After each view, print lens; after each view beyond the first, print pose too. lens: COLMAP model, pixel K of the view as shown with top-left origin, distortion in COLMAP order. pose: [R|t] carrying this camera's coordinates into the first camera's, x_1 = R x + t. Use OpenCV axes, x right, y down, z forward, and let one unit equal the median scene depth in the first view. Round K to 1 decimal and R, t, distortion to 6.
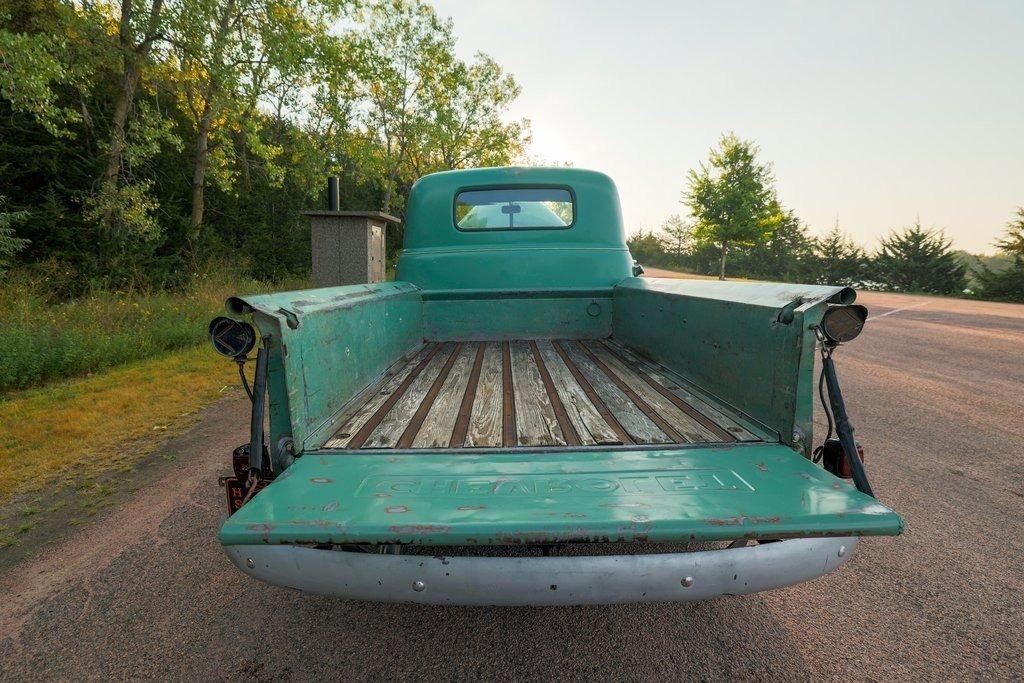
lens RADIAL K [[482.1, 0, 512.0], [0, 482.1, 341.5], [0, 0, 1]] dist [-0.015710, 0.000120]
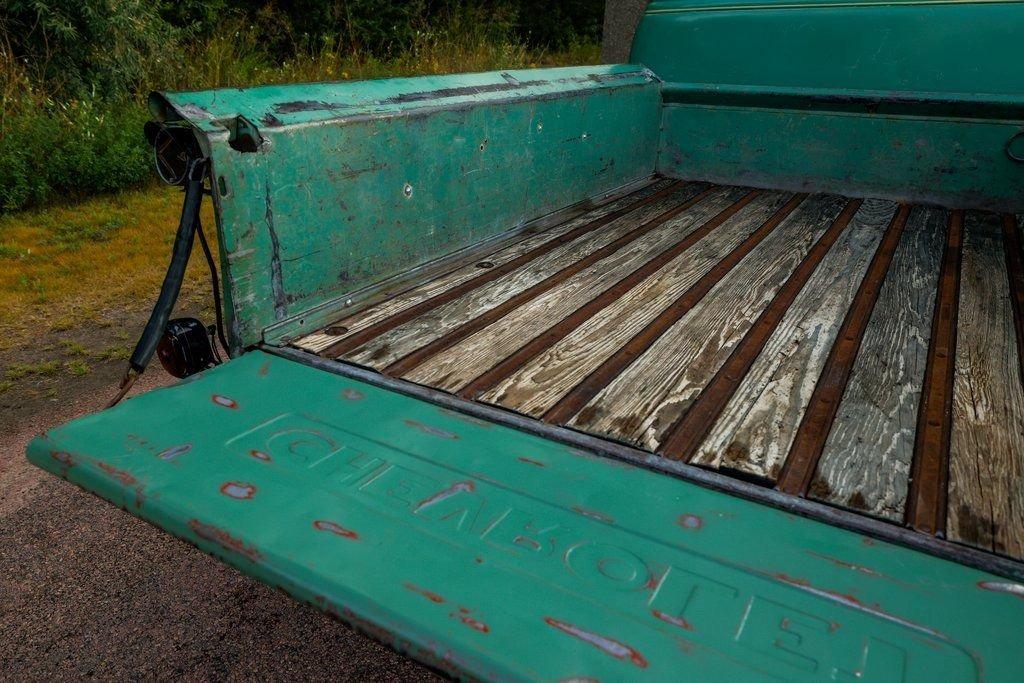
lens RADIAL K [[733.0, 0, 512.0], [0, 733.0, 341.5], [0, 0, 1]] dist [0.008270, 0.002701]
pose [[0.850705, 0.226292, -0.474439, 0.273980], [-0.101325, 0.956257, 0.274420, -0.070130], [0.515785, -0.185378, 0.836422, 0.276720]]
